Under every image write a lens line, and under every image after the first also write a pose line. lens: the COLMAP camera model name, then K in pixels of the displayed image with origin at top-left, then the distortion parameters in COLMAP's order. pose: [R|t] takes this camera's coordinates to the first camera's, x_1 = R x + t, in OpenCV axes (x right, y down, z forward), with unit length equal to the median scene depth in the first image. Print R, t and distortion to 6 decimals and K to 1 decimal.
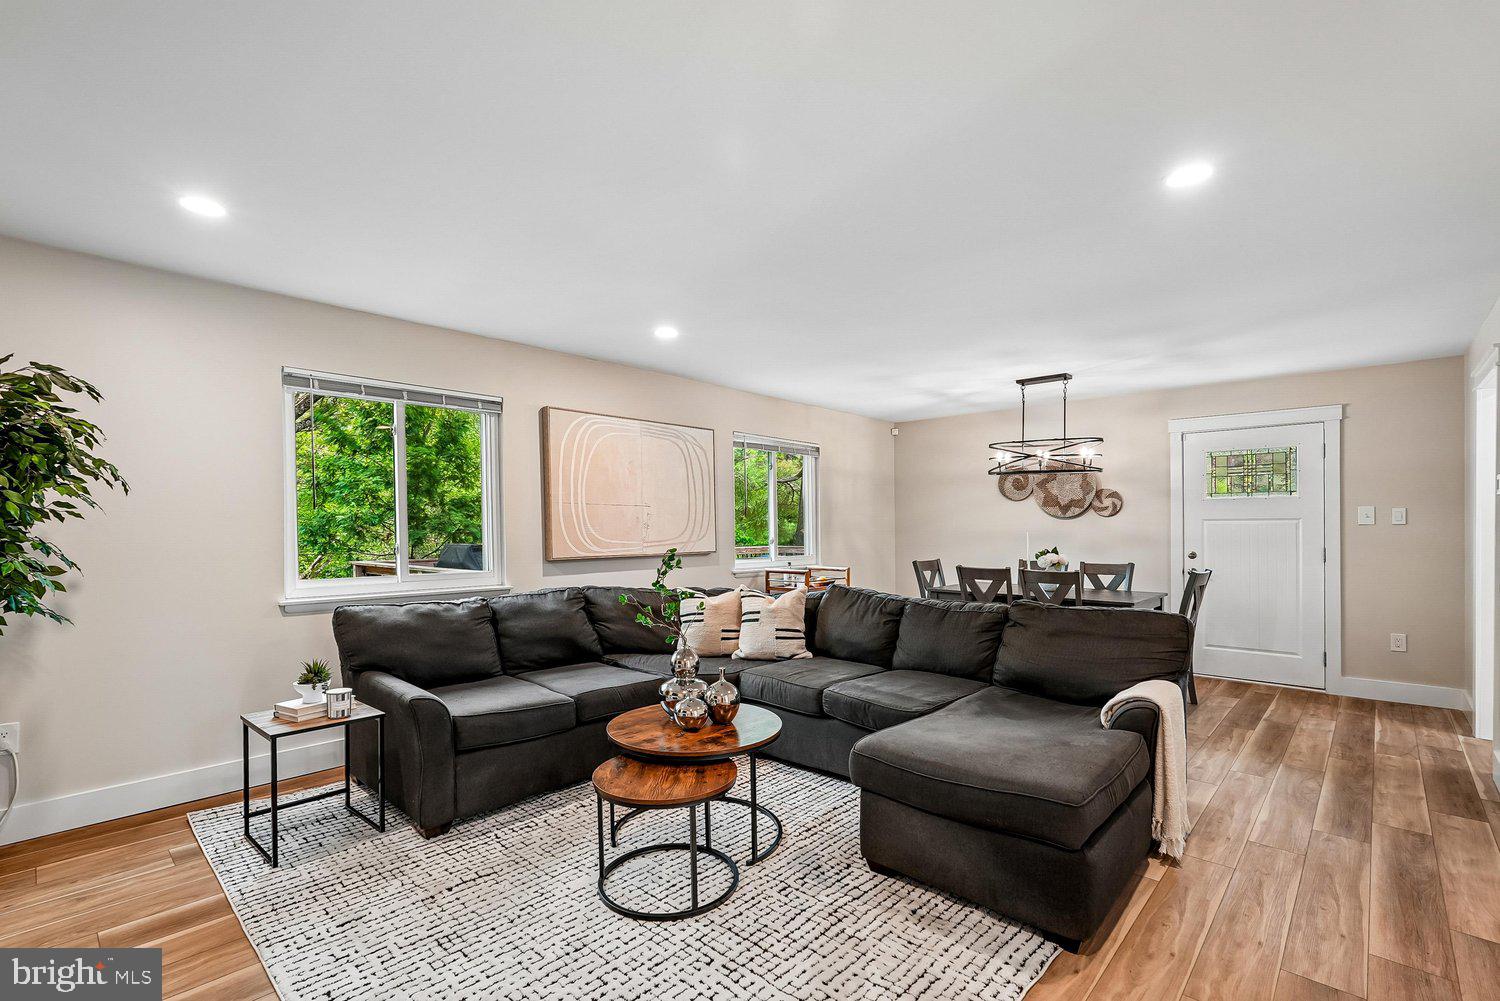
lens RADIAL K [[669.5, 0, 754.4], [0, 669.5, 522.5], [0, 0, 1]] dist [0.017503, 0.000042]
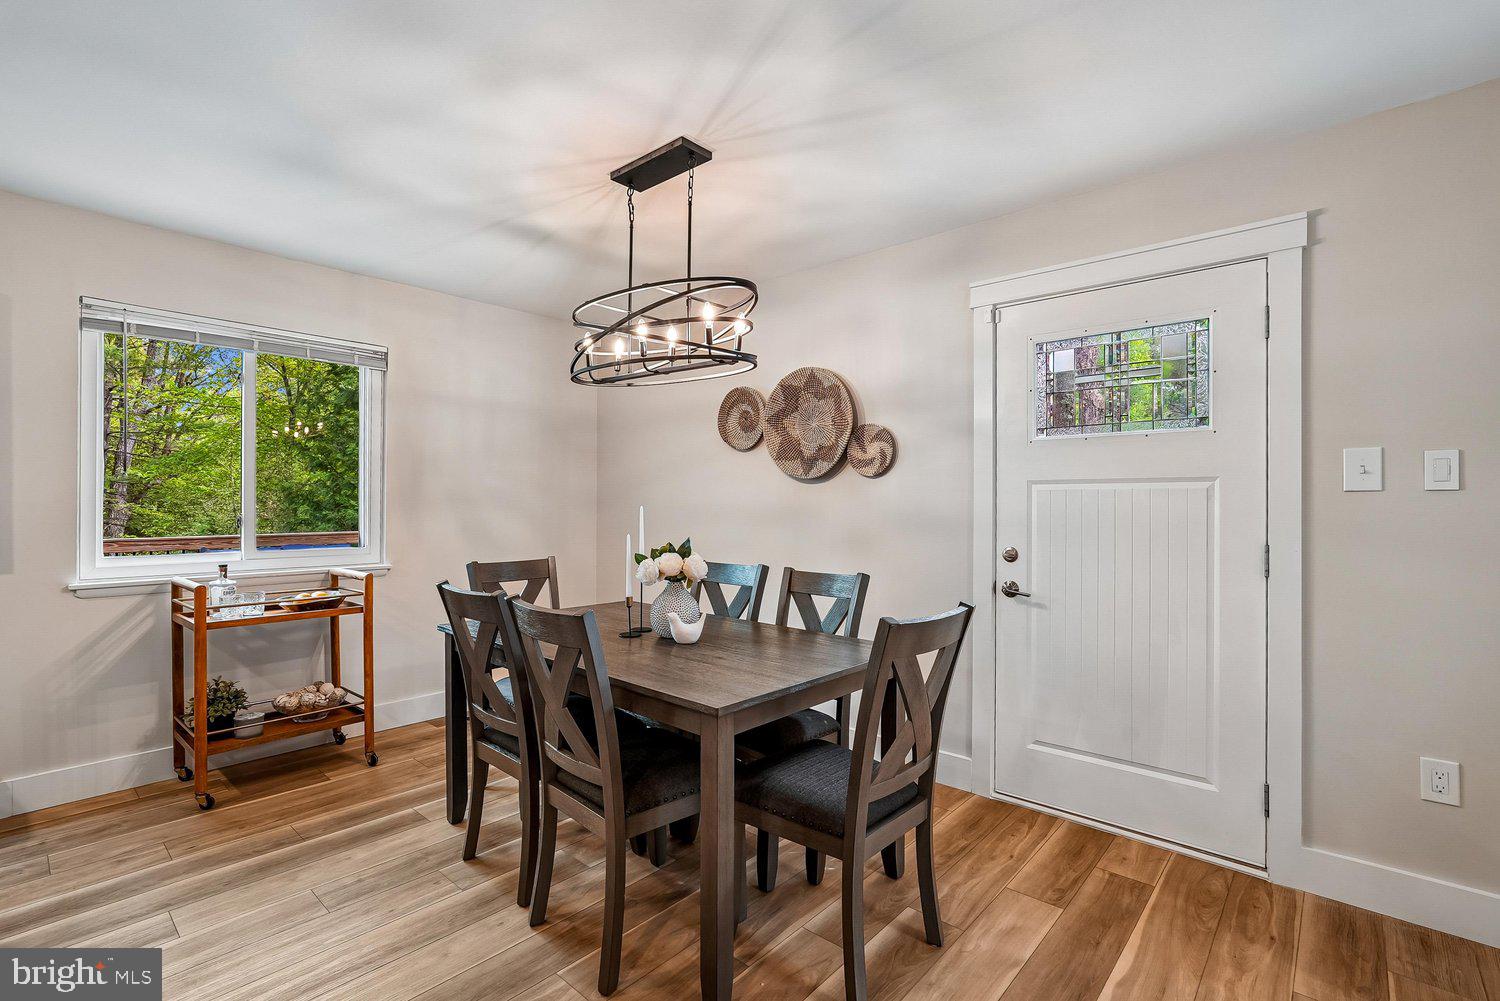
lens RADIAL K [[661.0, 0, 744.3], [0, 661.0, 498.5], [0, 0, 1]] dist [0.001379, 0.001114]
pose [[0.999315, 0.003693, 0.036812, 0.414059], [-0.003867, 0.999982, 0.004655, 0.006020], [-0.036794, -0.004794, 0.999311, 0.497082]]
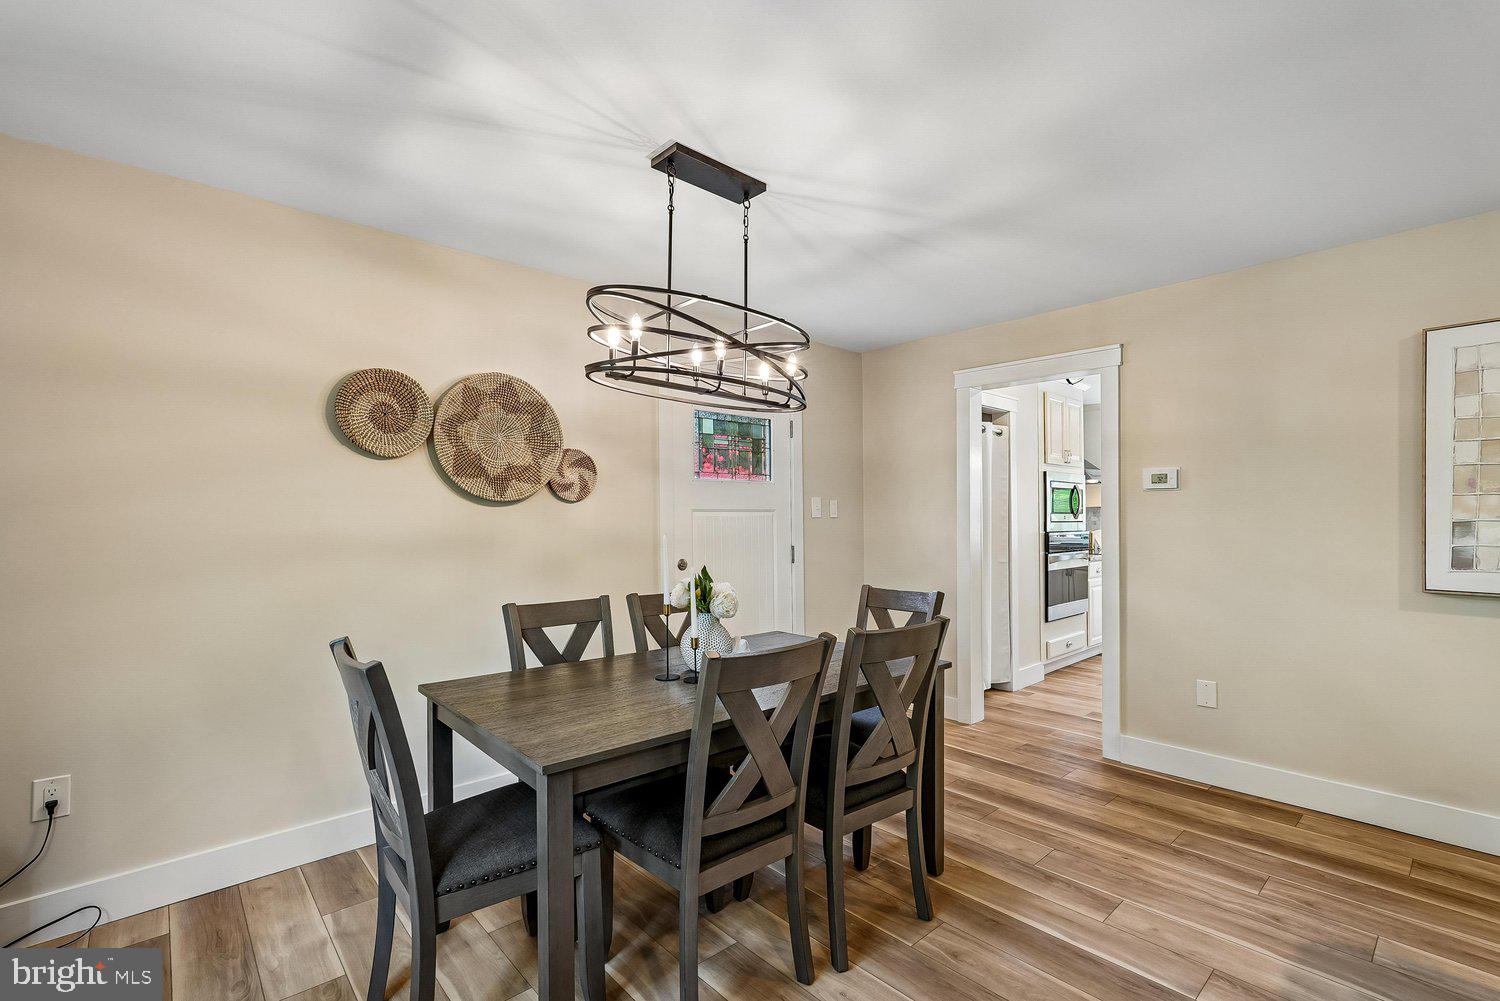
lens RADIAL K [[669.5, 0, 754.4], [0, 669.5, 522.5], [0, 0, 1]] dist [0.017503, 0.000042]
pose [[0.092273, -0.000400, 0.995734, 0.011140], [-0.000650, 1.000000, 0.000462, 0.007051], [-0.995734, -0.000690, 0.092273, 0.824164]]
